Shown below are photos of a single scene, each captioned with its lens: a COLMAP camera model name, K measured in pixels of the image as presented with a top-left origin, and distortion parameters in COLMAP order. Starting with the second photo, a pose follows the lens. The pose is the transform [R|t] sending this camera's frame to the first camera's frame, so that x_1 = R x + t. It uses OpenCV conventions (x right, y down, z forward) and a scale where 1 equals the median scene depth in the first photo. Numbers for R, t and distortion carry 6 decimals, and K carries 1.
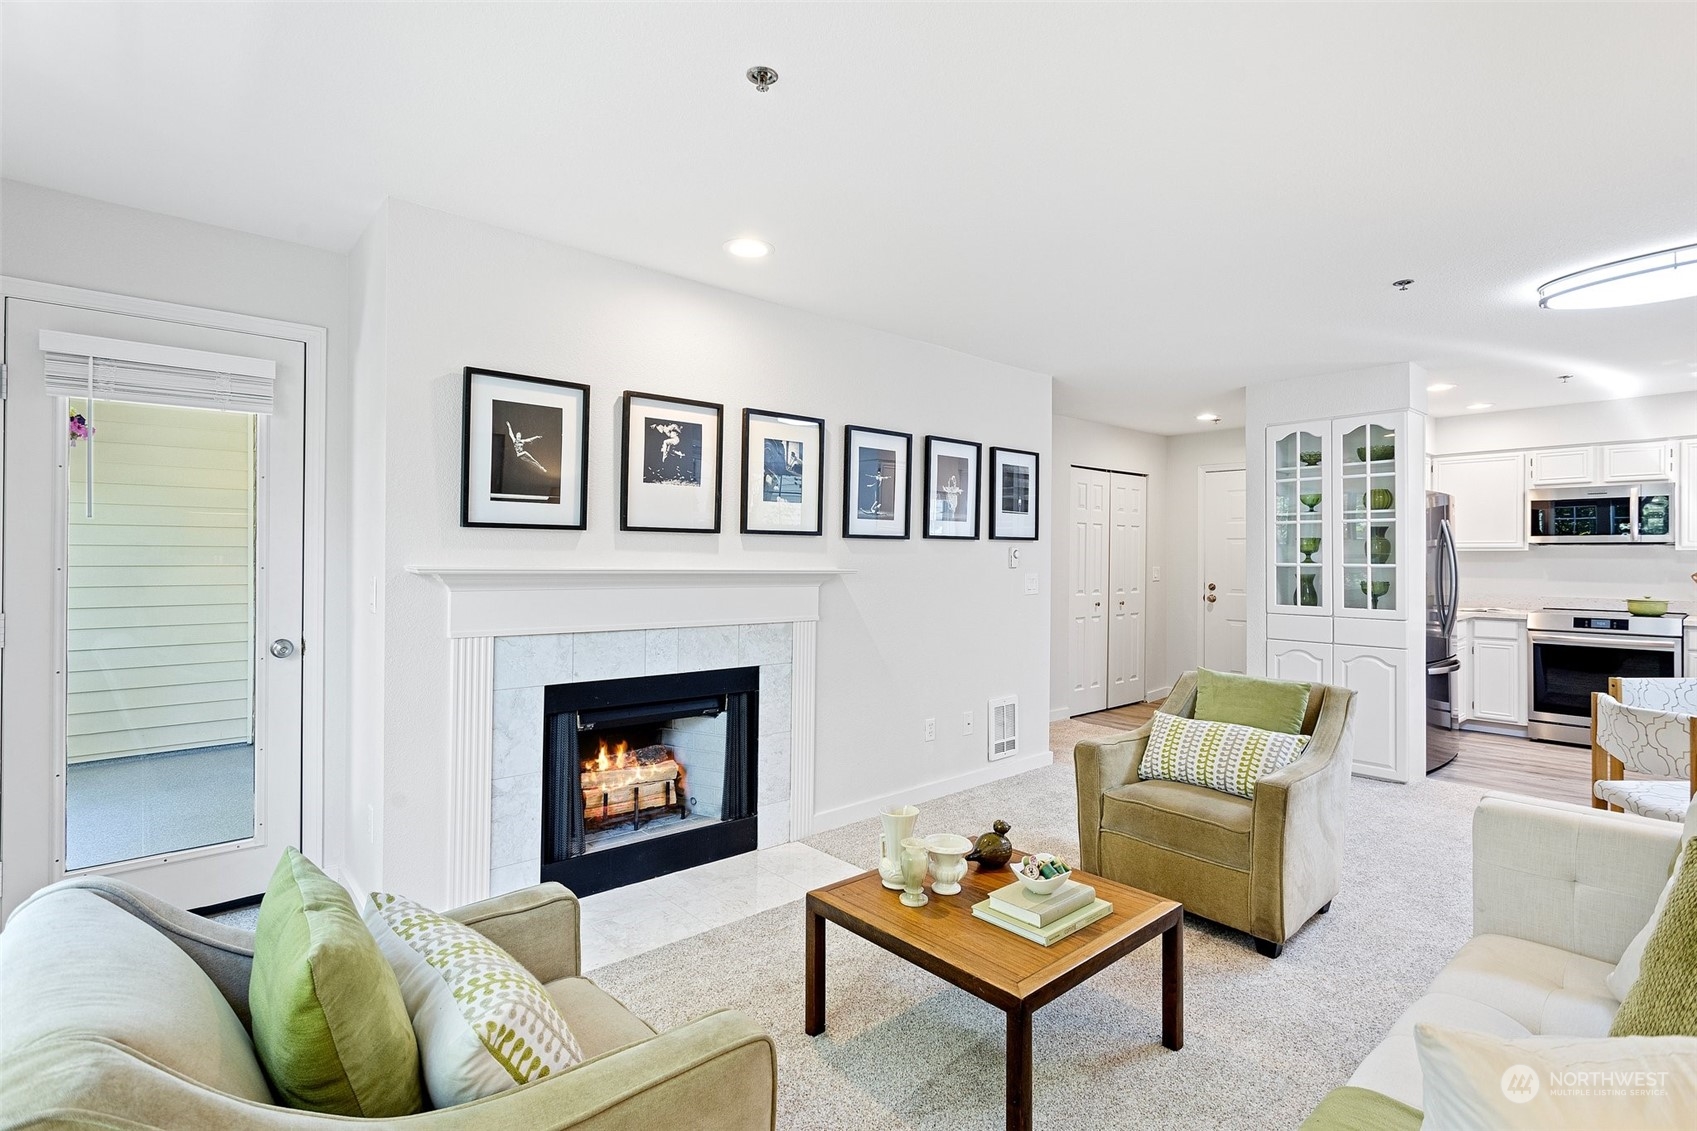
lens RADIAL K [[800.9, 0, 850.4], [0, 800.9, 552.1], [0, 0, 1]] dist [-0.002999, 0.003806]
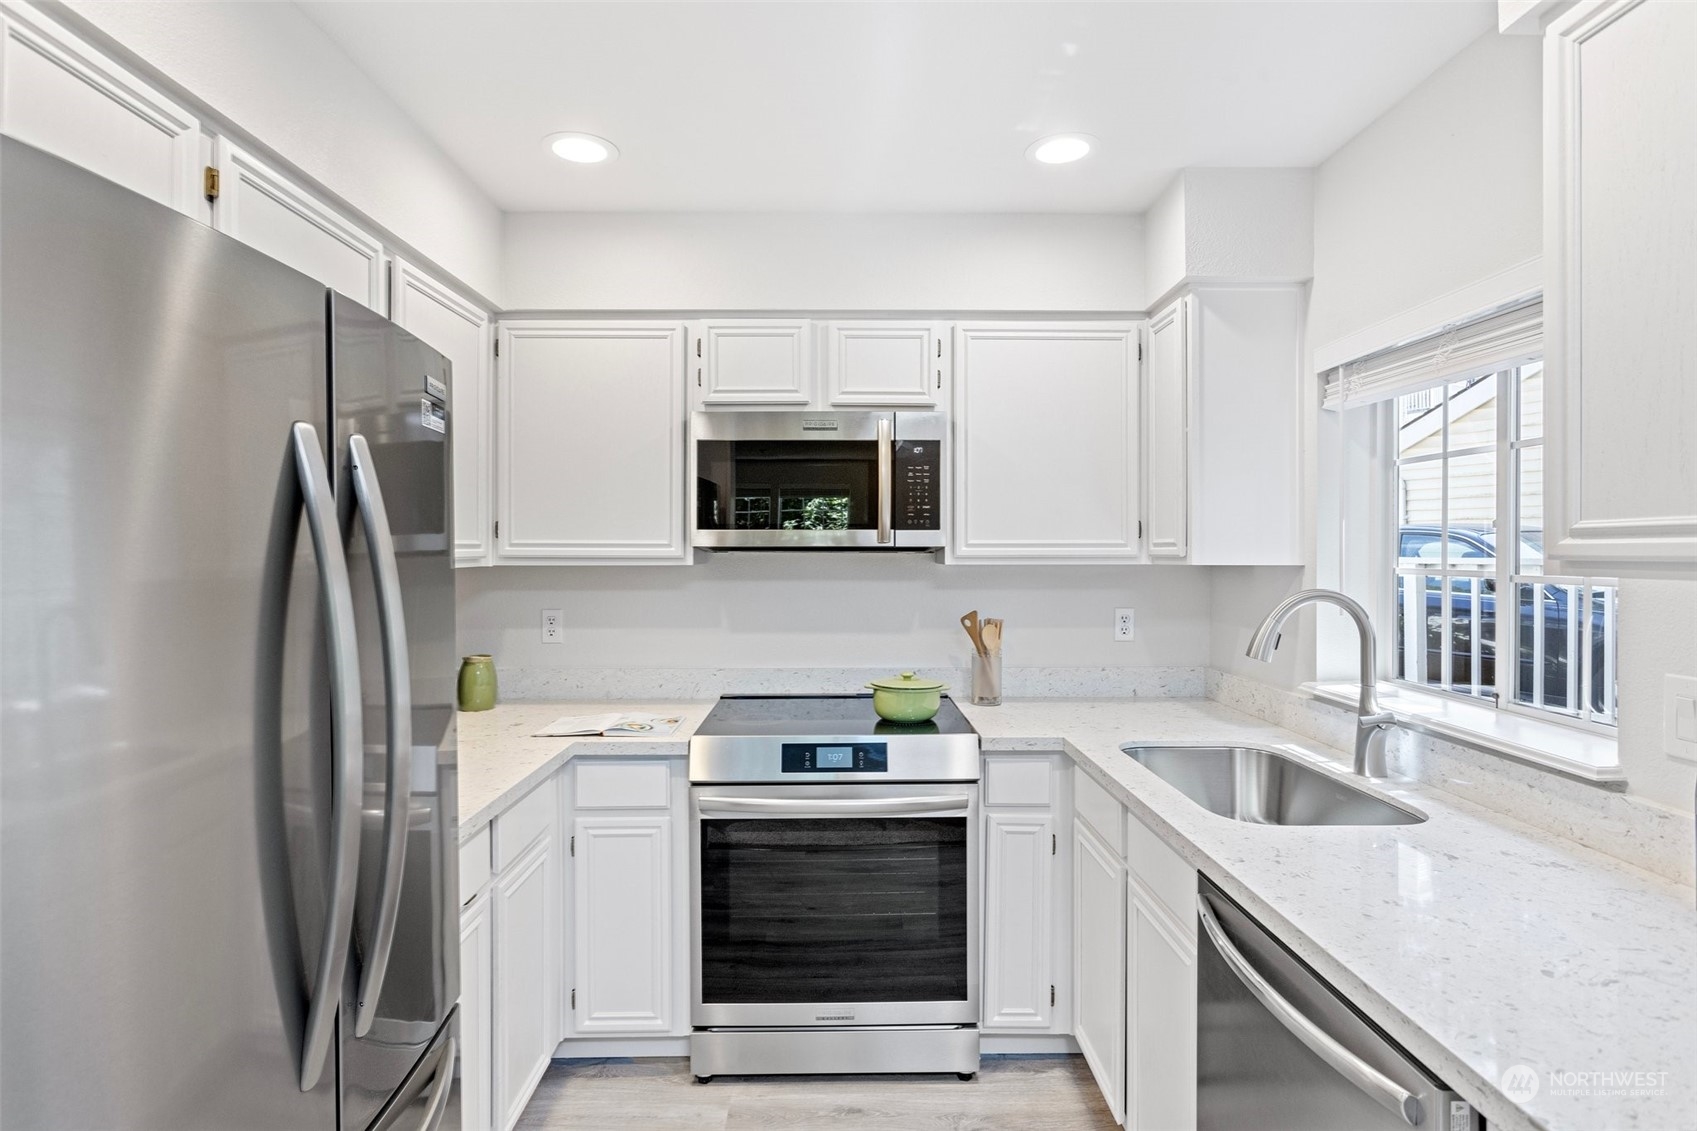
lens RADIAL K [[872.9, 0, 848.7], [0, 872.9, 552.8], [0, 0, 1]] dist [-0.009818, 0.001087]
pose [[0.651124, -0.002782, 0.758967, 0.886230], [0.000080, 0.999994, 0.003597, -0.015687], [-0.758972, -0.002282, 0.651120, 1.028250]]
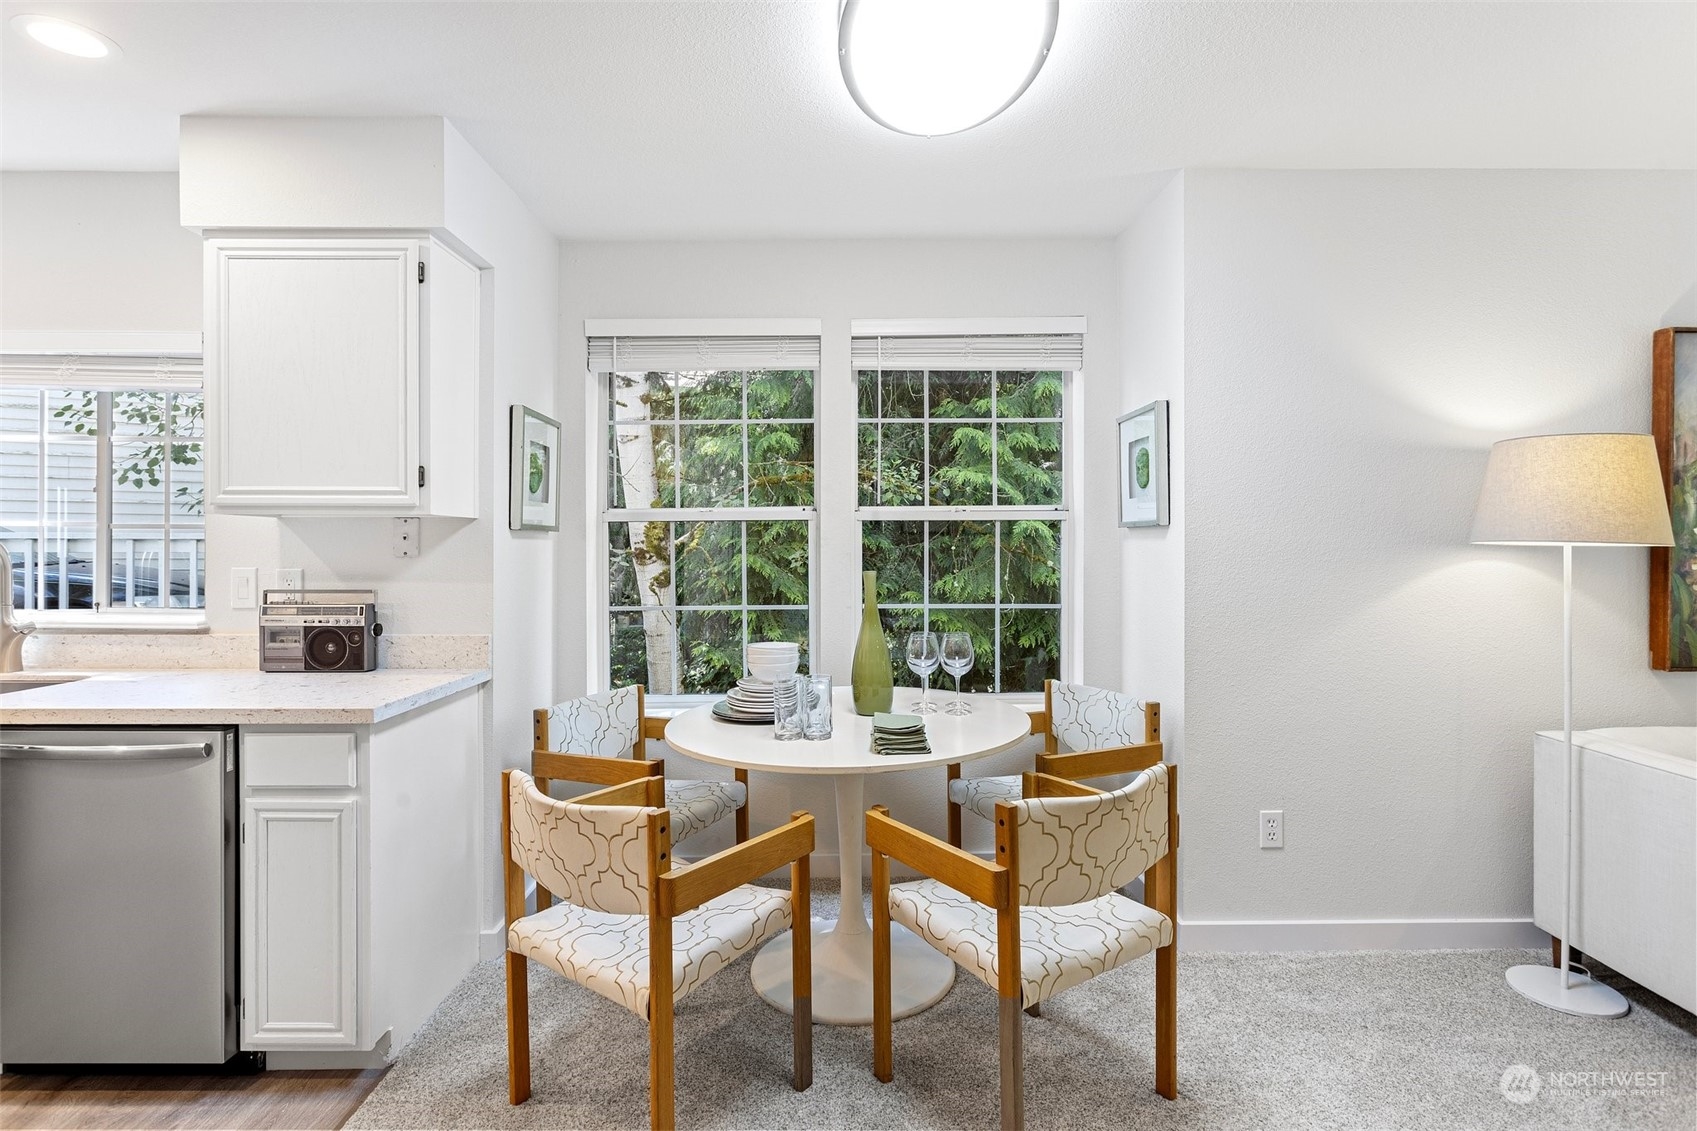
lens RADIAL K [[852.8, 0, 841.9], [0, 852.8, 551.3], [0, 0, 1]] dist [-0.009170, 0.004167]
pose [[-0.756929, -0.006965, 0.653460, 0.549106], [-0.005816, 0.999975, 0.003921, 0.015248], [-0.653472, -0.000832, -0.756951, 1.201721]]
